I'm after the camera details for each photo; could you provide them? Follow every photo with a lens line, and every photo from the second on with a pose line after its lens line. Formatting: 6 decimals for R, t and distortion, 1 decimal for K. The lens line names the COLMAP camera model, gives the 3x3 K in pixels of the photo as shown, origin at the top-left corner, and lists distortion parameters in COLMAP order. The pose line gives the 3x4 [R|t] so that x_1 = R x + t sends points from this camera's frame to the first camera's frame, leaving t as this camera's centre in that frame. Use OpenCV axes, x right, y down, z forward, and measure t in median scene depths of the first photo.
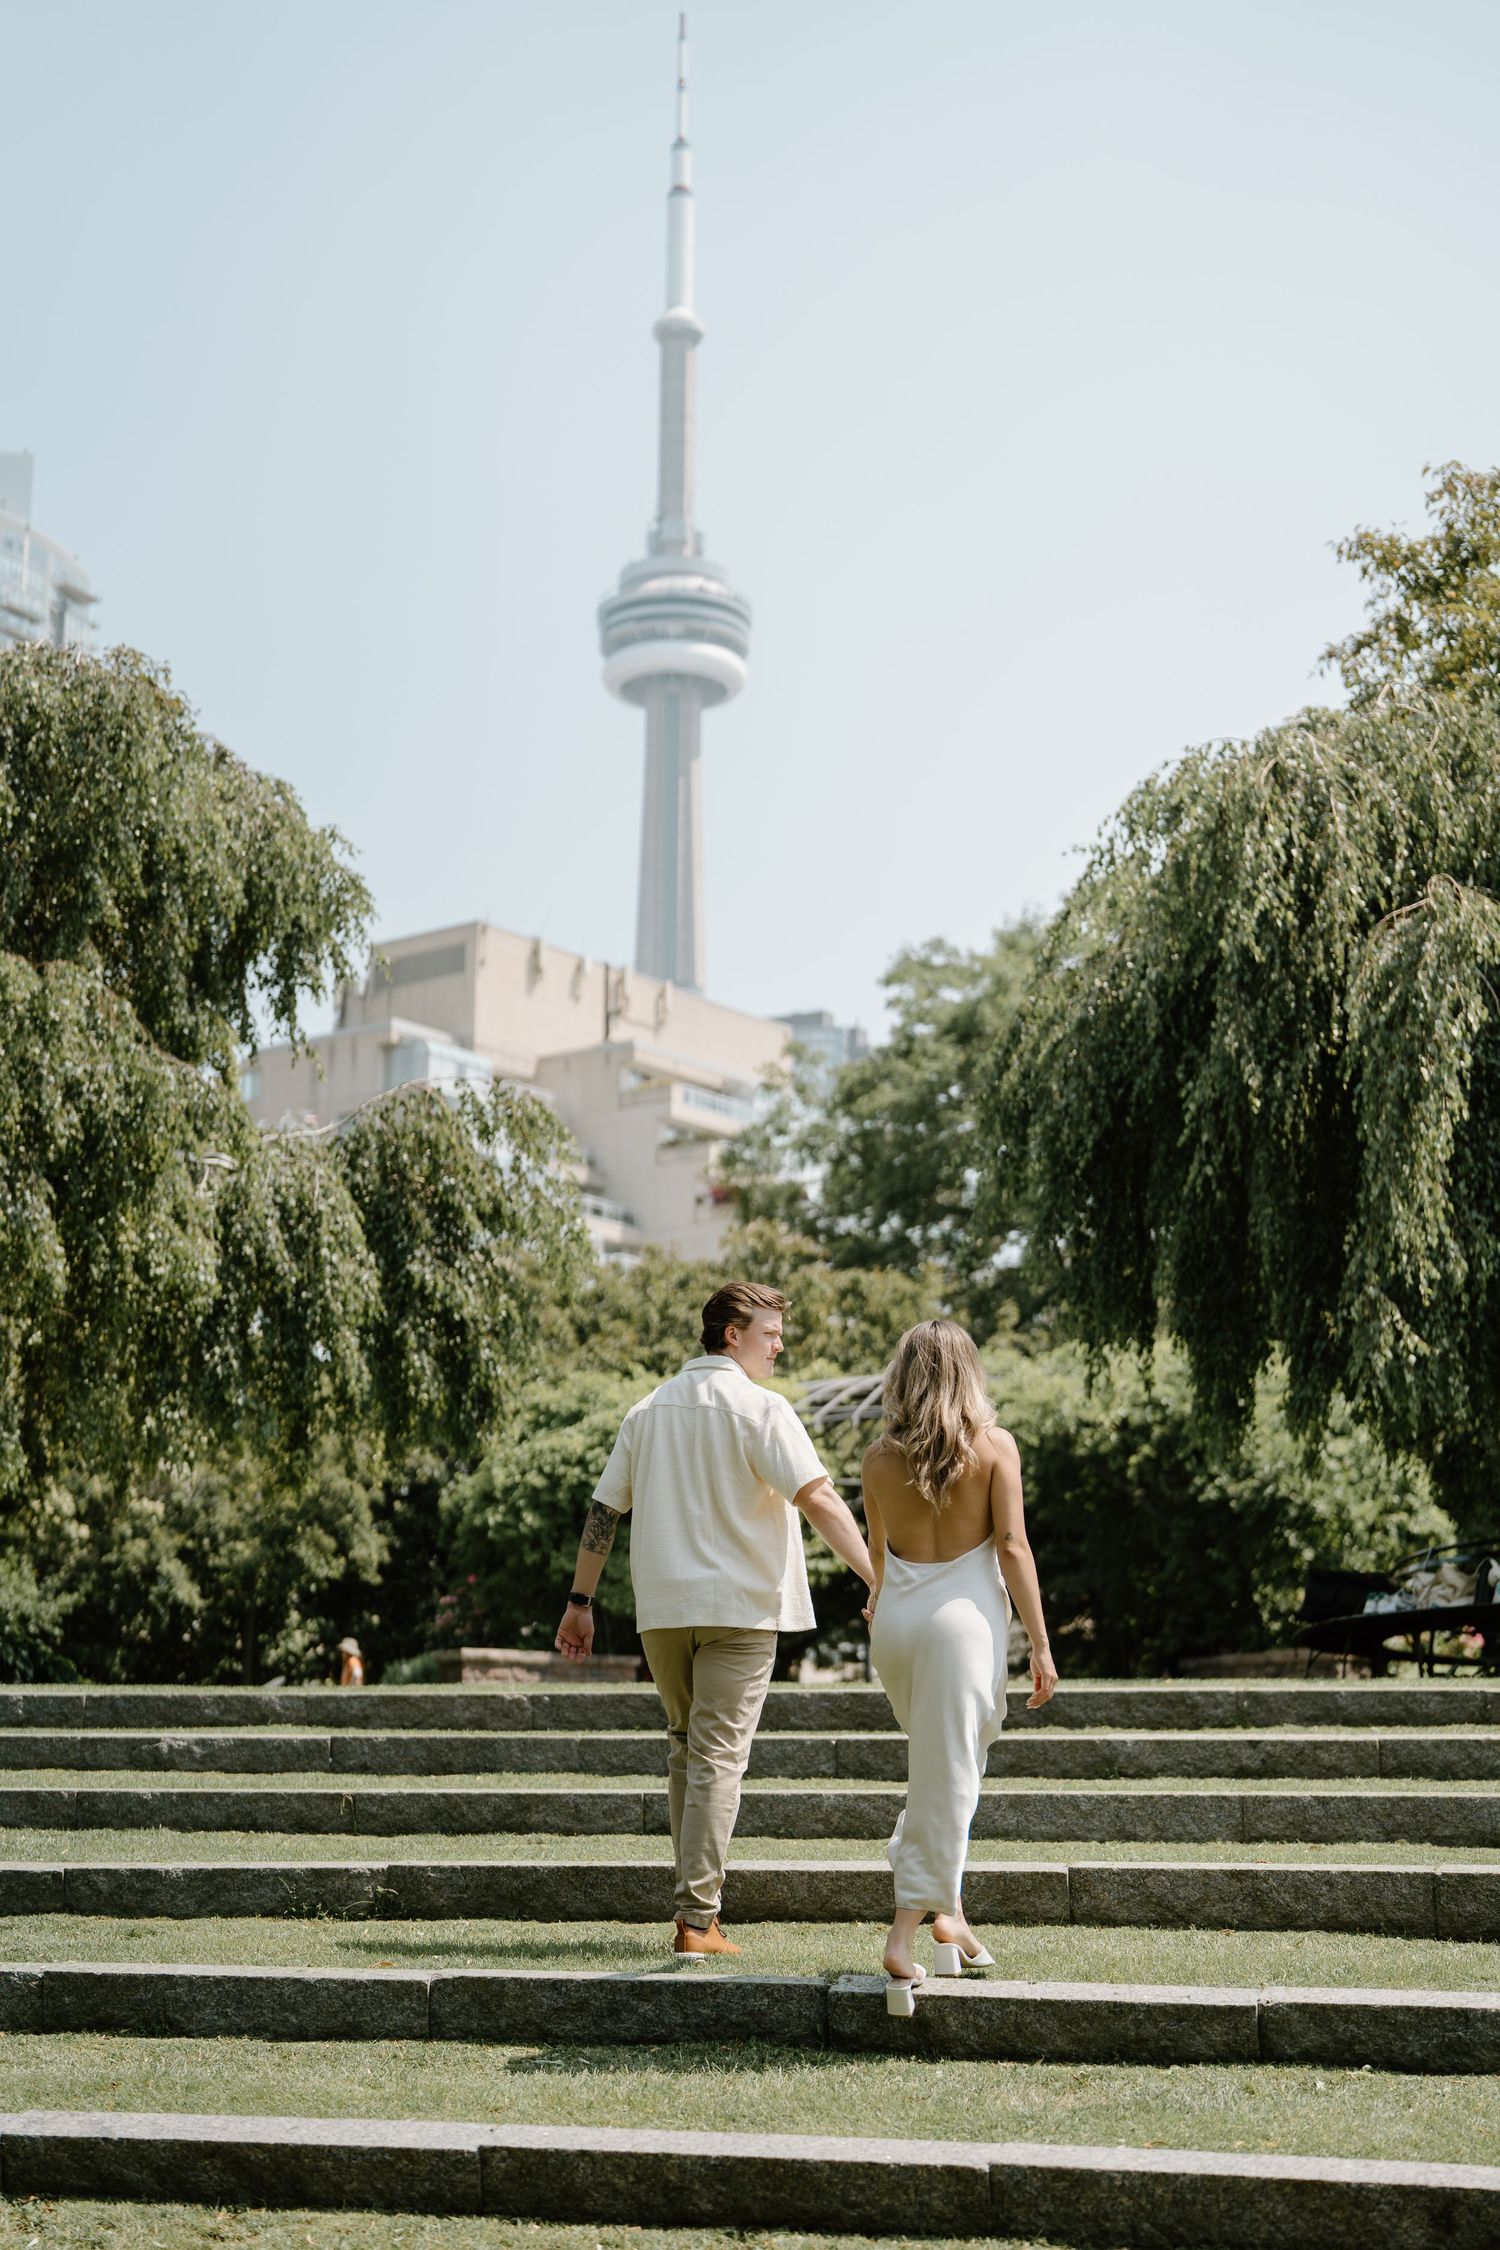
lens RADIAL K [[3194.0, 0, 741.1], [0, 3194.0, 1133.0], [0, 0, 1]] dist [0.021347, 0.007419]
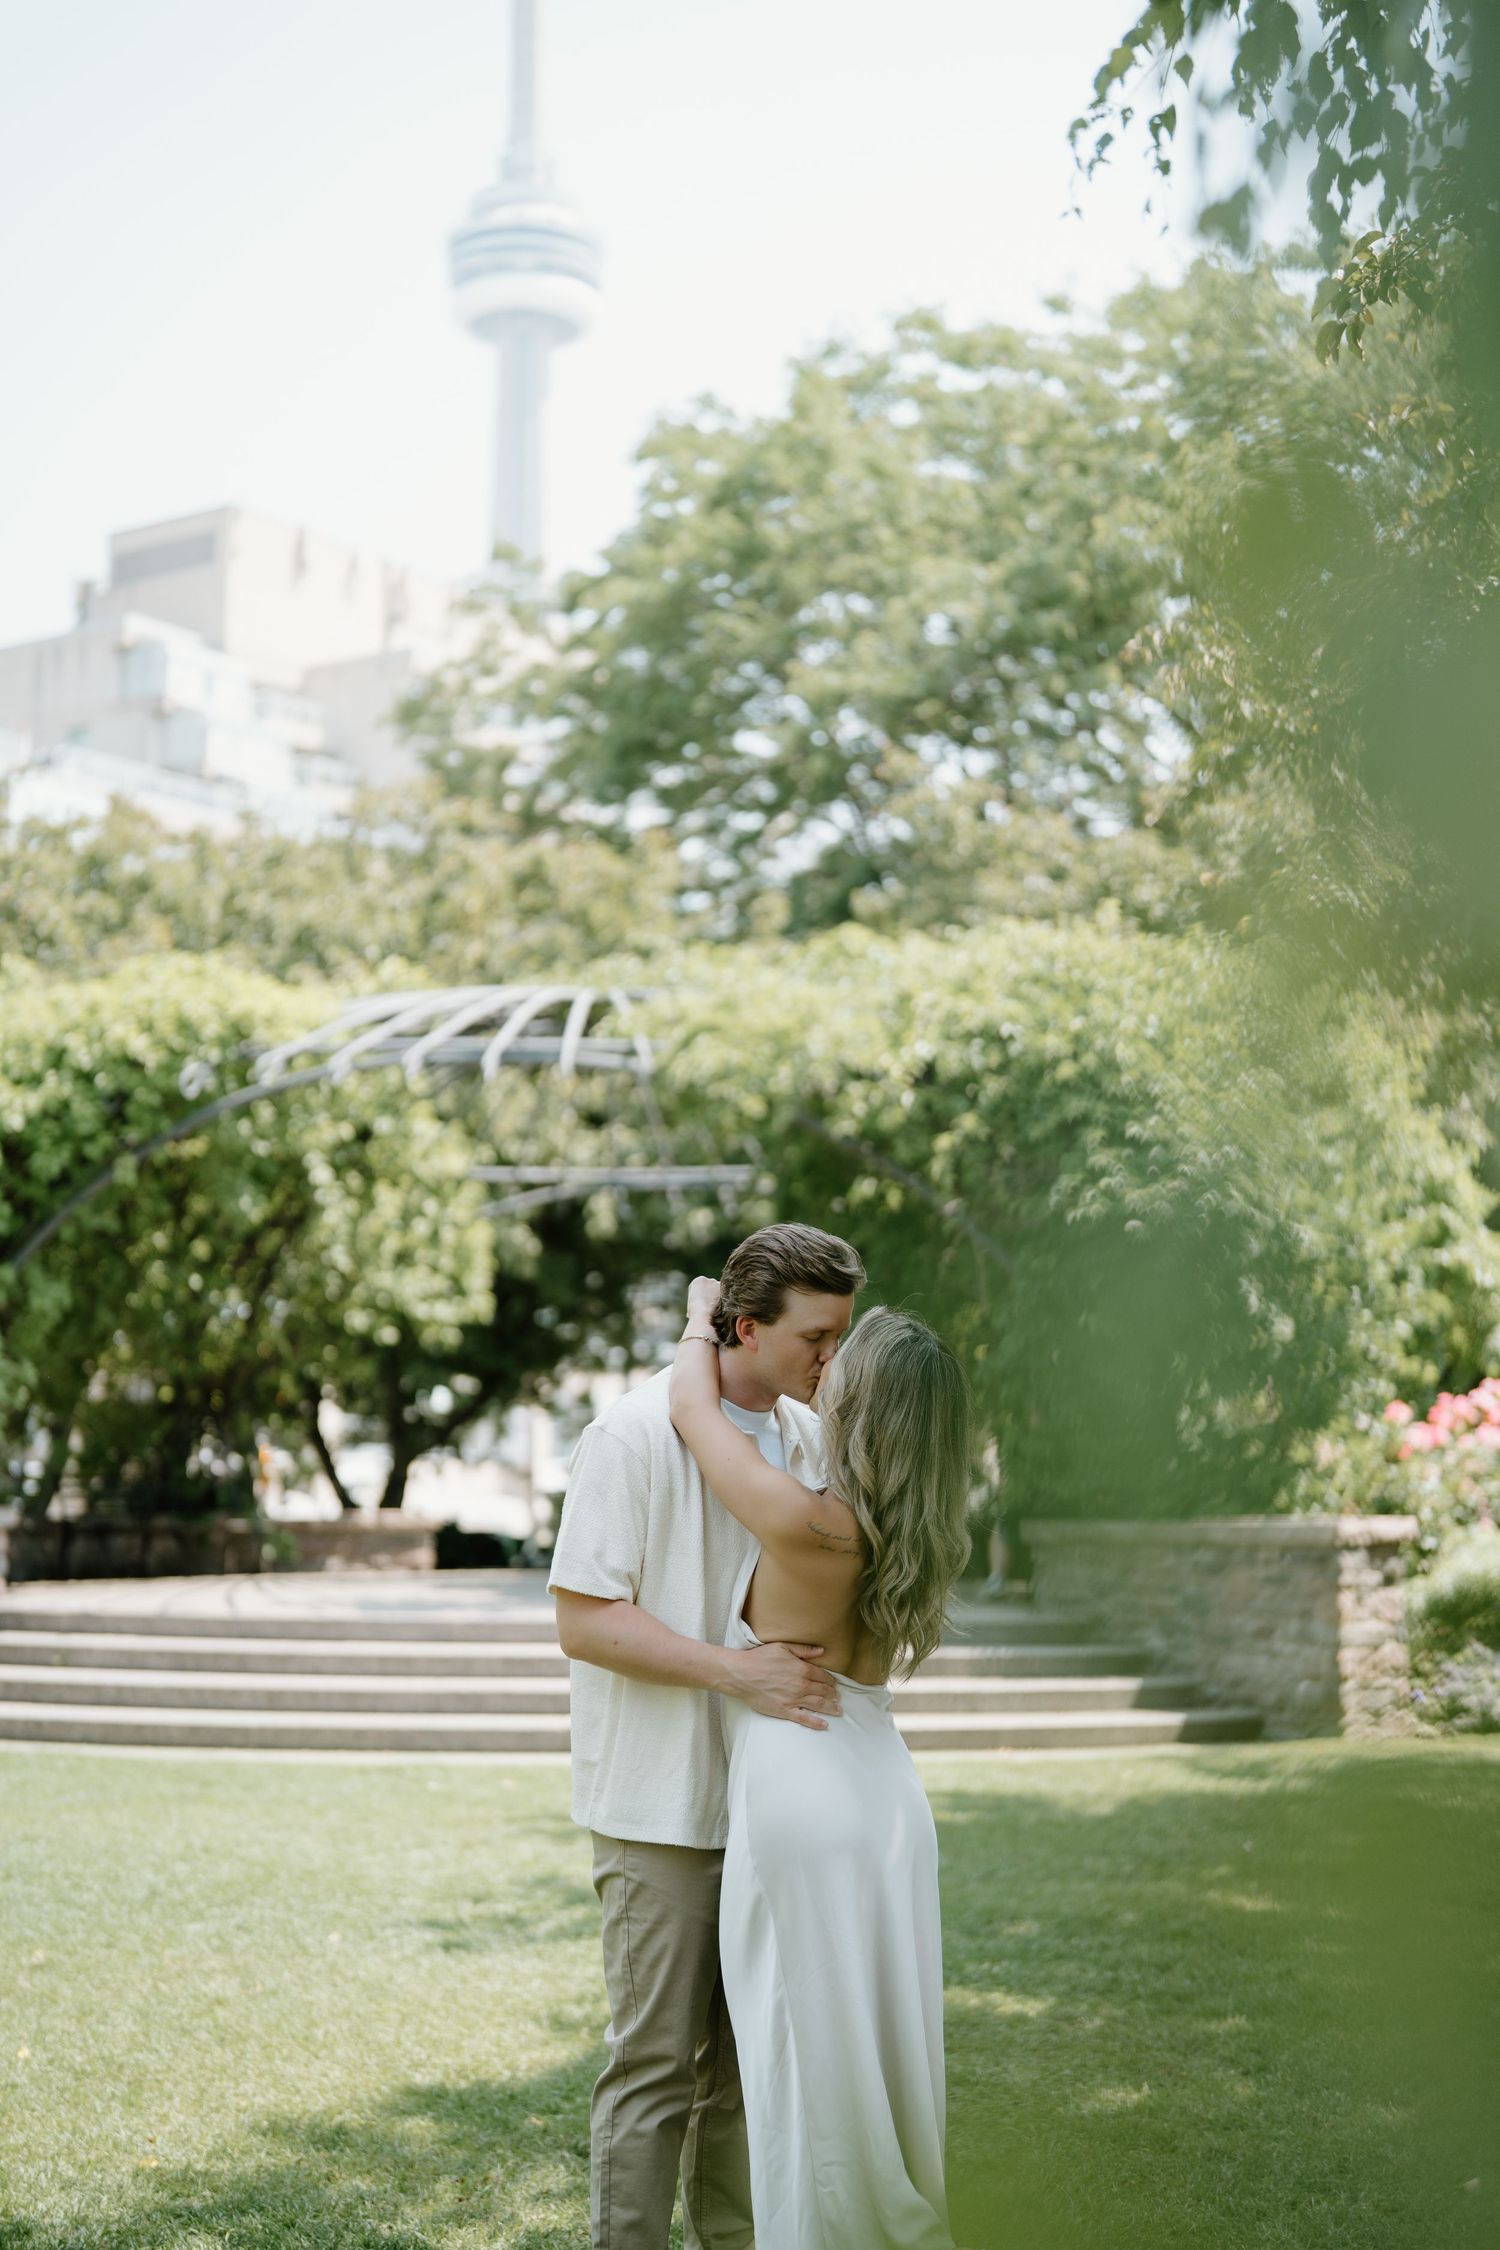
lens RADIAL K [[3135.4, 0, 753.1], [0, 3135.4, 1135.7], [0, 0, 1]] dist [0.003005, 0.066990]
pose [[0.998963, 0.003449, 0.045392, 0.066530], [-0.008152, 0.994561, 0.103832, 0.047174], [-0.044787, -0.104094, 0.993559, 0.480973]]
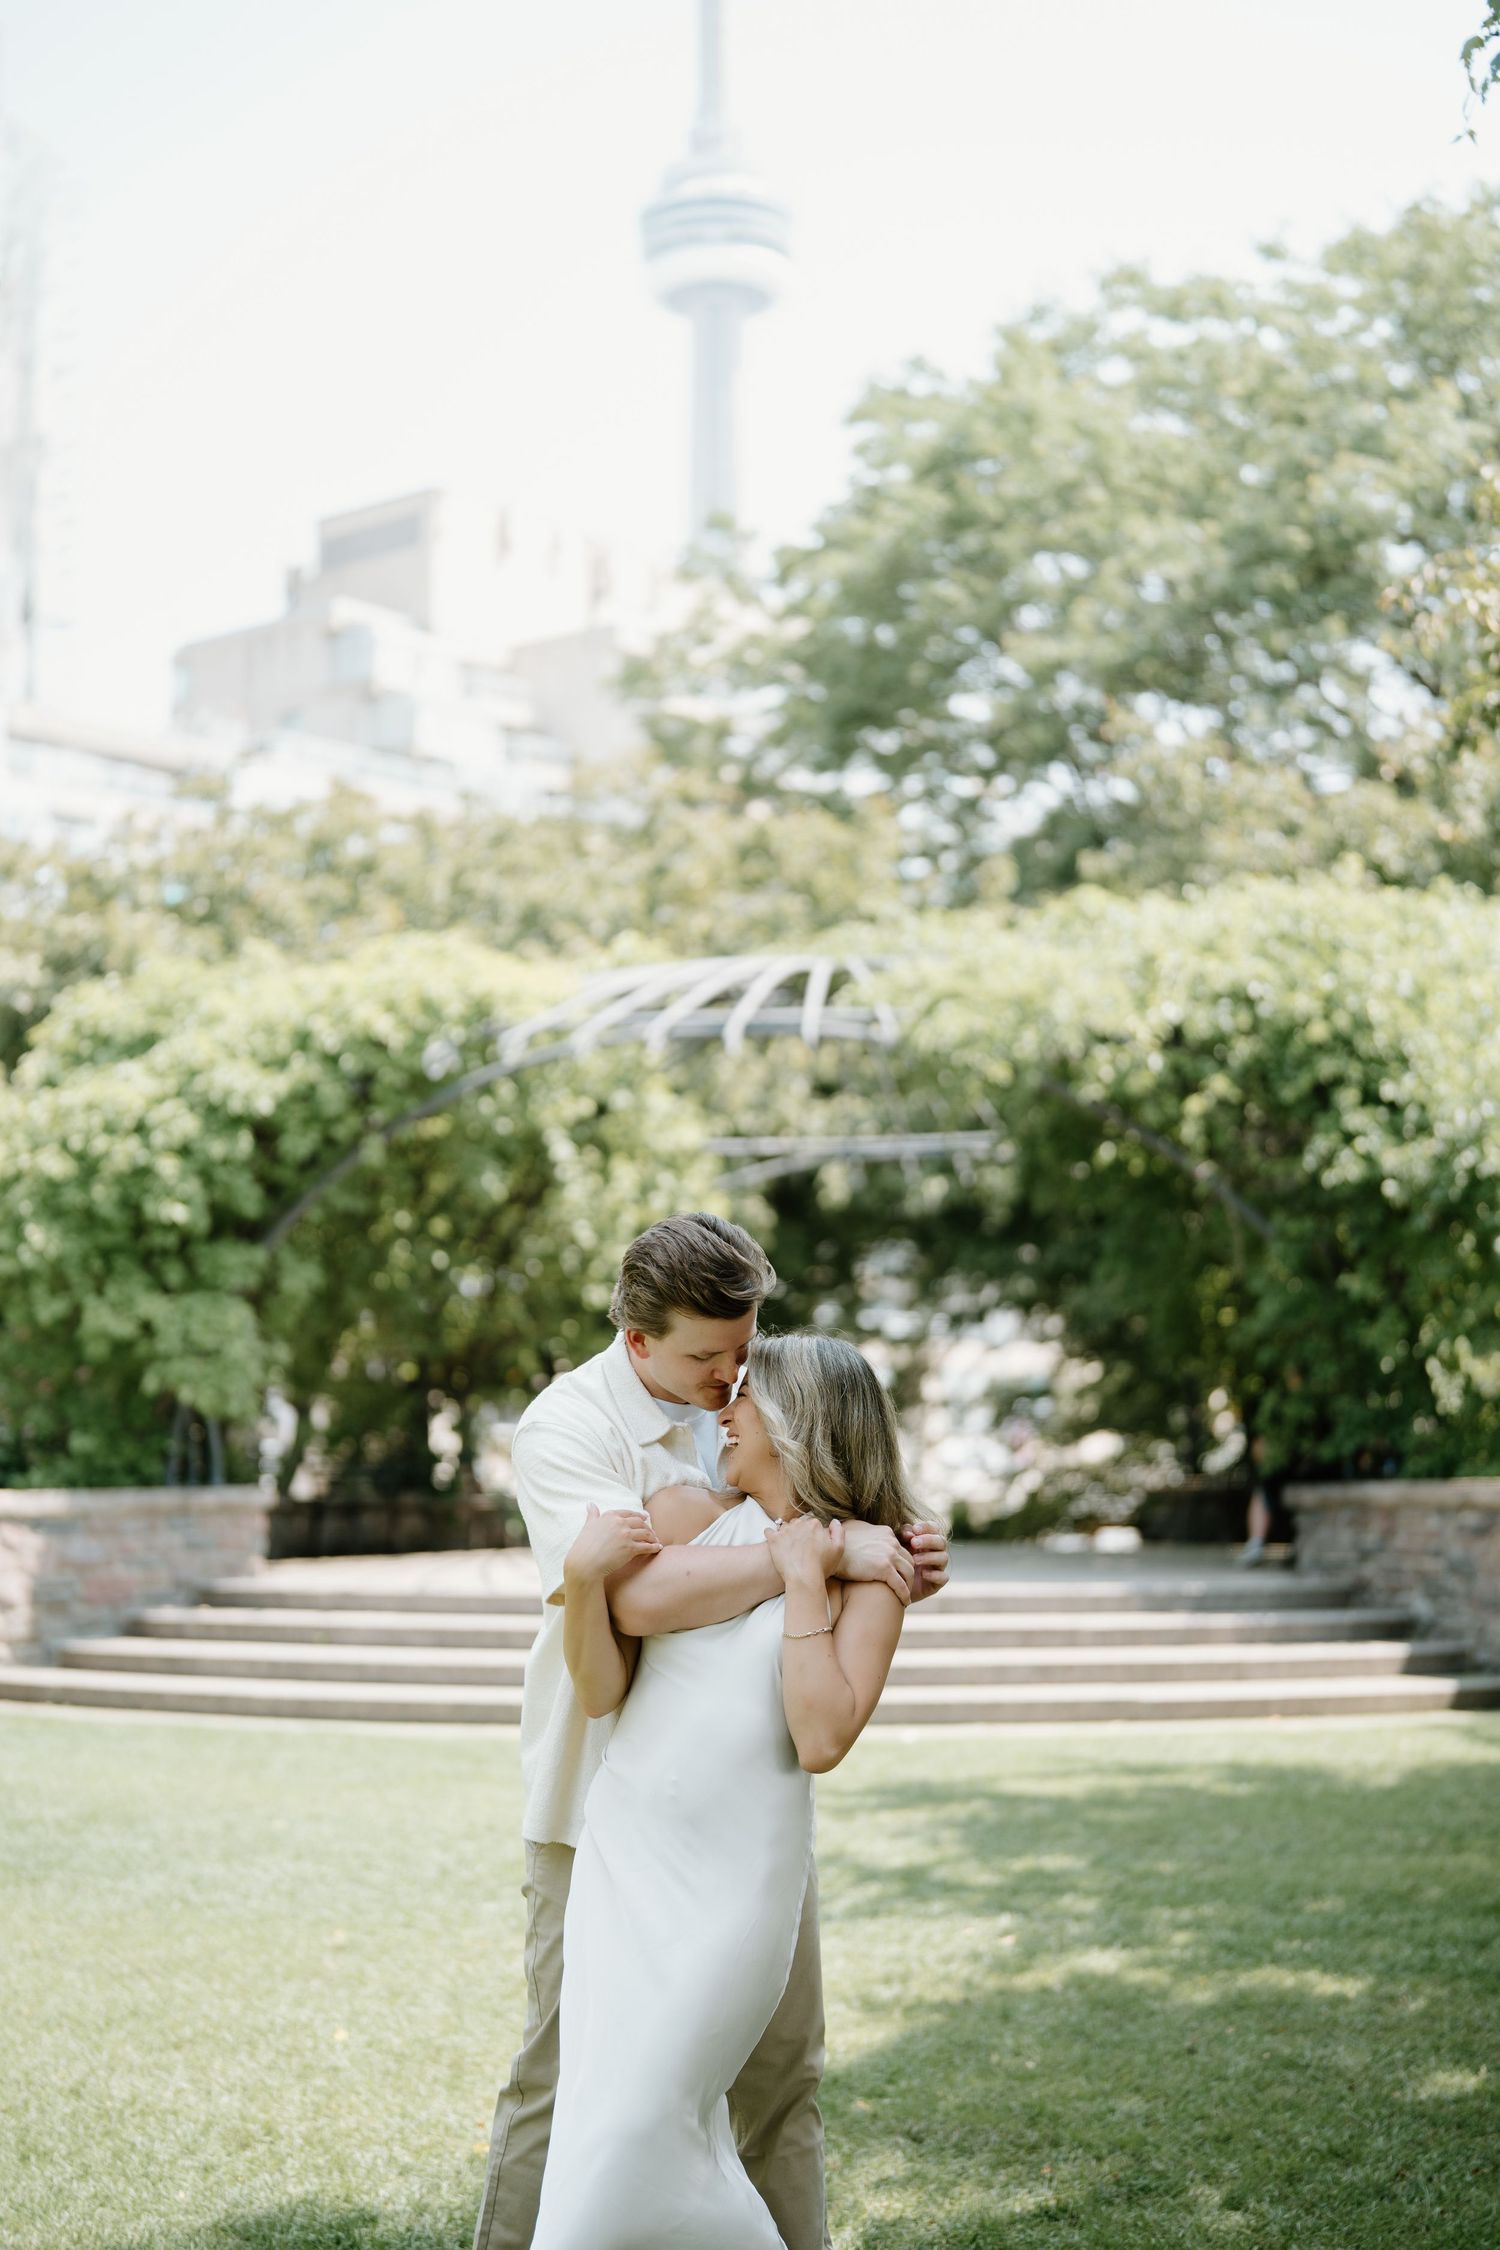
lens RADIAL K [[3135.4, 0, 753.1], [0, 3135.4, 1135.7], [0, 0, 1]] dist [0.003005, 0.066990]
pose [[0.999611, -0.018165, -0.021172, 0.060773], [0.020451, 0.993346, 0.113334, 0.047292], [0.018973, -0.113723, 0.993331, 0.484049]]
